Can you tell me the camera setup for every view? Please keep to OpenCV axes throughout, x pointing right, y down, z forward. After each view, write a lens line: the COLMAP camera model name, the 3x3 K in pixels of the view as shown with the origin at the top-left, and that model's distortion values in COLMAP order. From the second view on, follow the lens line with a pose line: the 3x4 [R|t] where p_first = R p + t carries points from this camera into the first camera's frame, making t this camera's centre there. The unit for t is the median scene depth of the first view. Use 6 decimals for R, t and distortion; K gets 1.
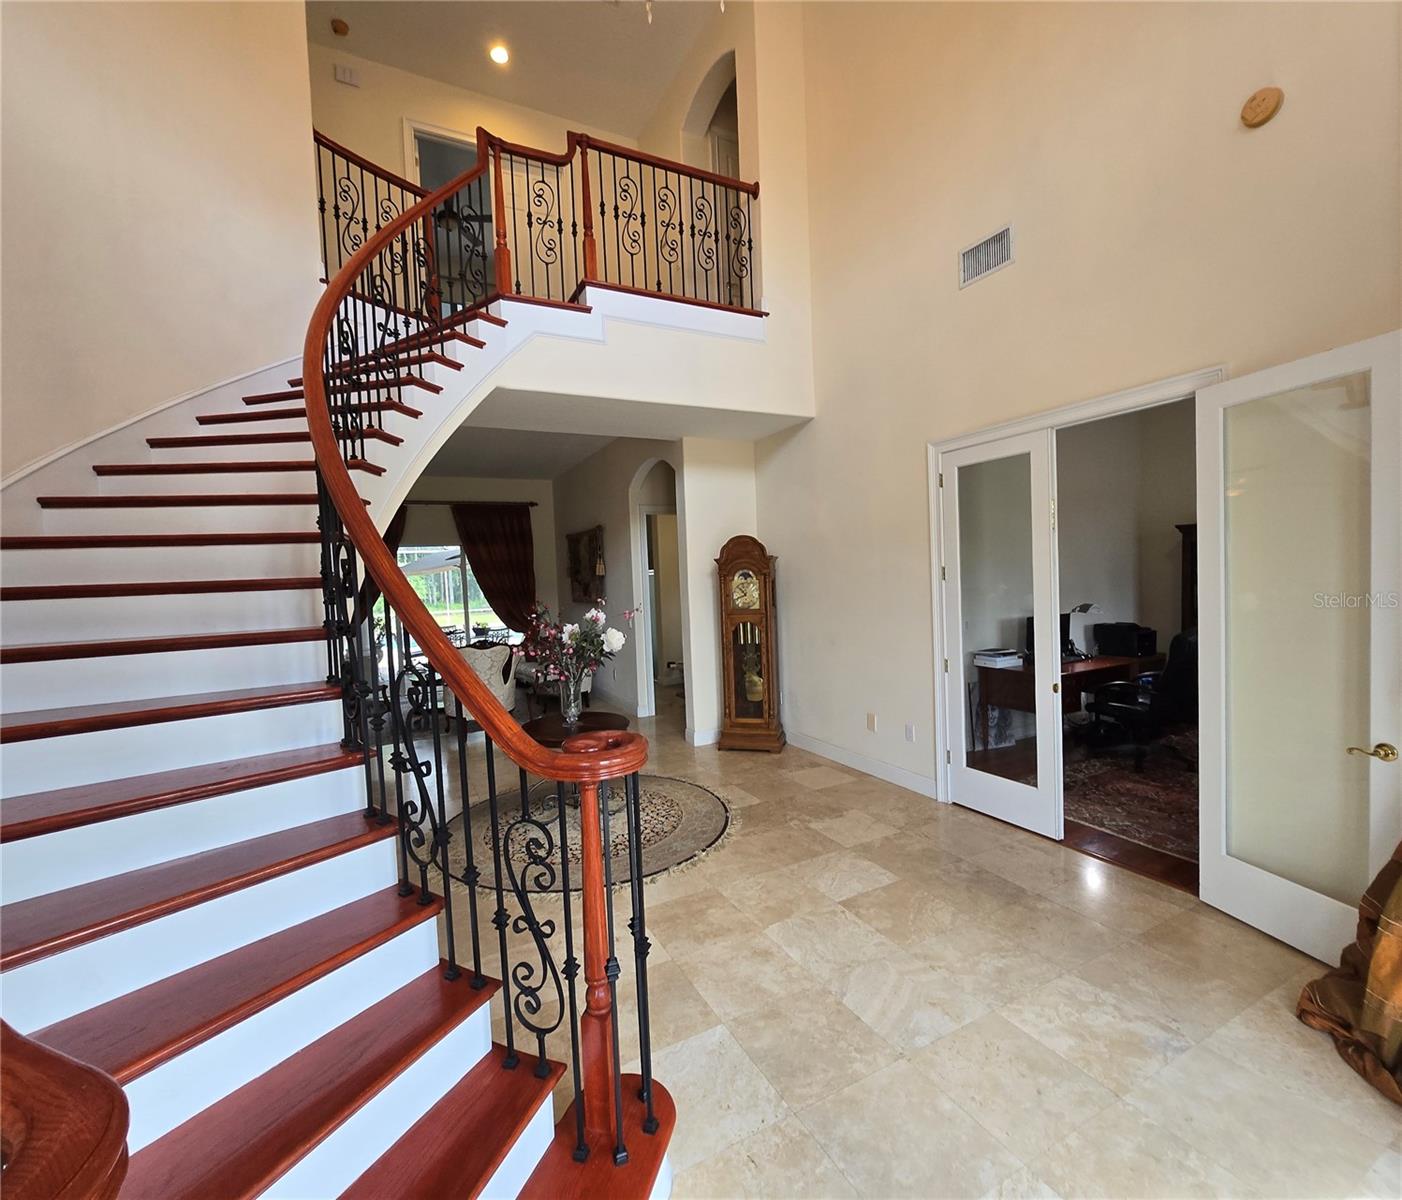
lens RADIAL K [[628.8, 0, 701.0], [0, 628.8, 600.0], [0, 0, 1]] dist [0.001861, -0.000105]
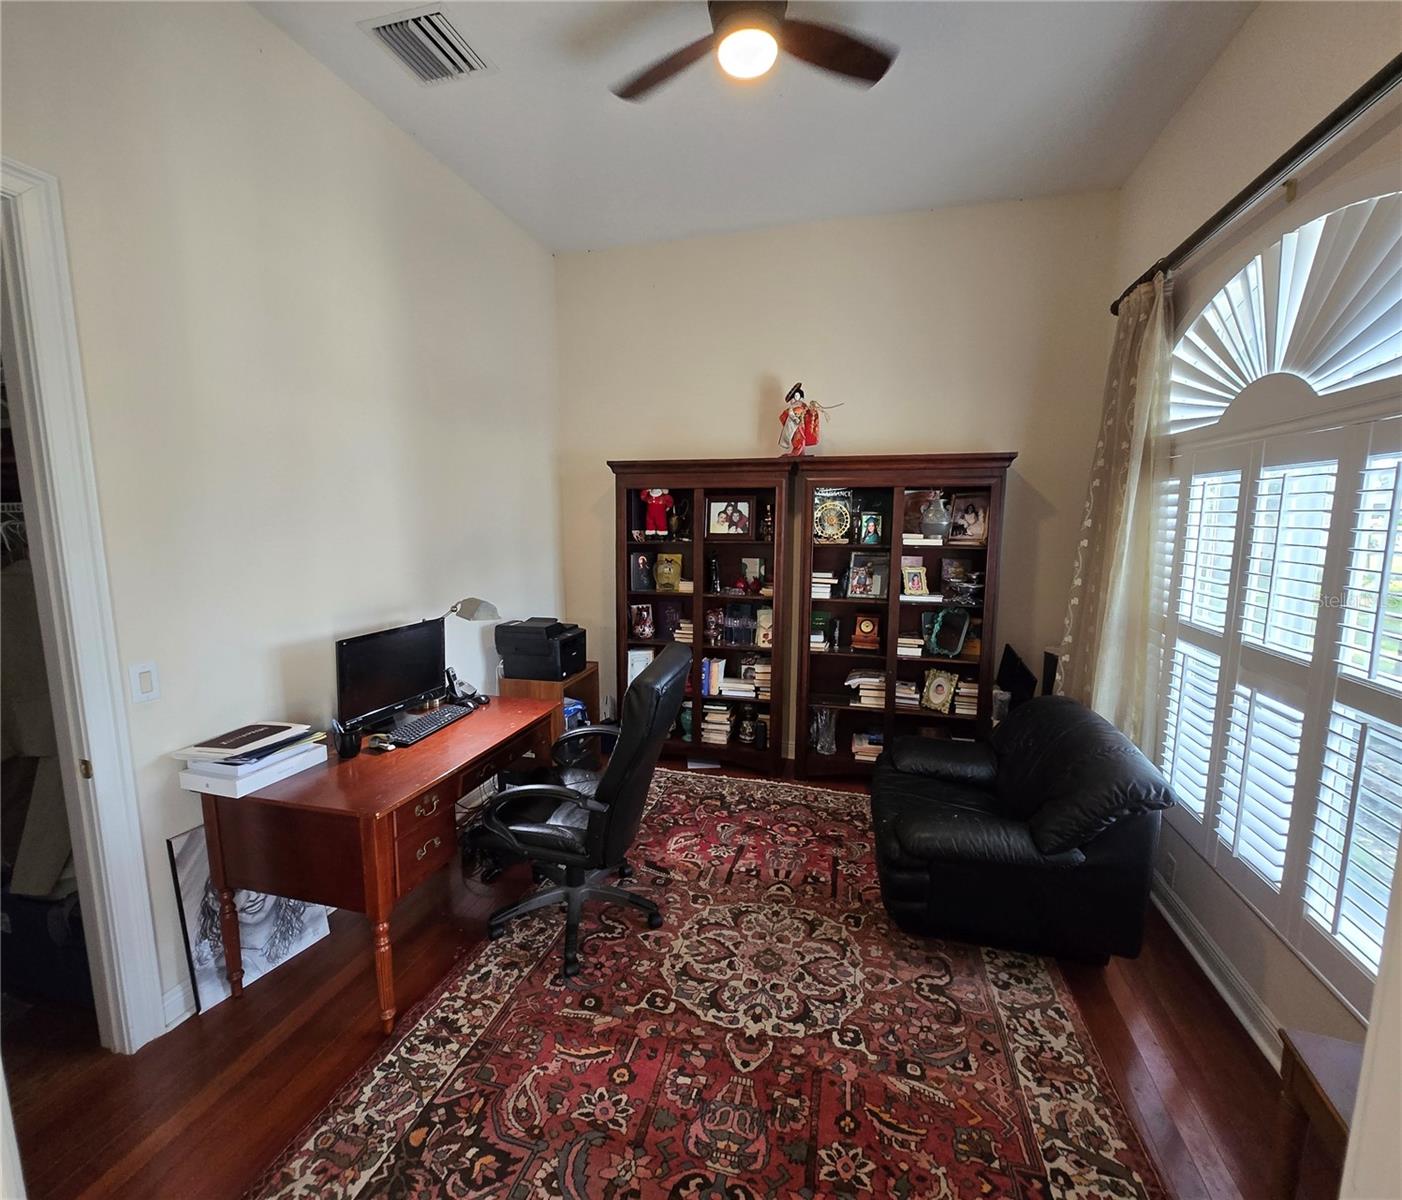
lens RADIAL K [[628.8, 0, 701.0], [0, 628.8, 600.0], [0, 0, 1]] dist [0.001861, -0.000105]
pose [[0.670745, -0.058076, 0.739411, 0.369322], [0.000675, 0.996977, 0.077695, -0.030680], [-0.741688, -0.051614, 0.668757, 0.539255]]
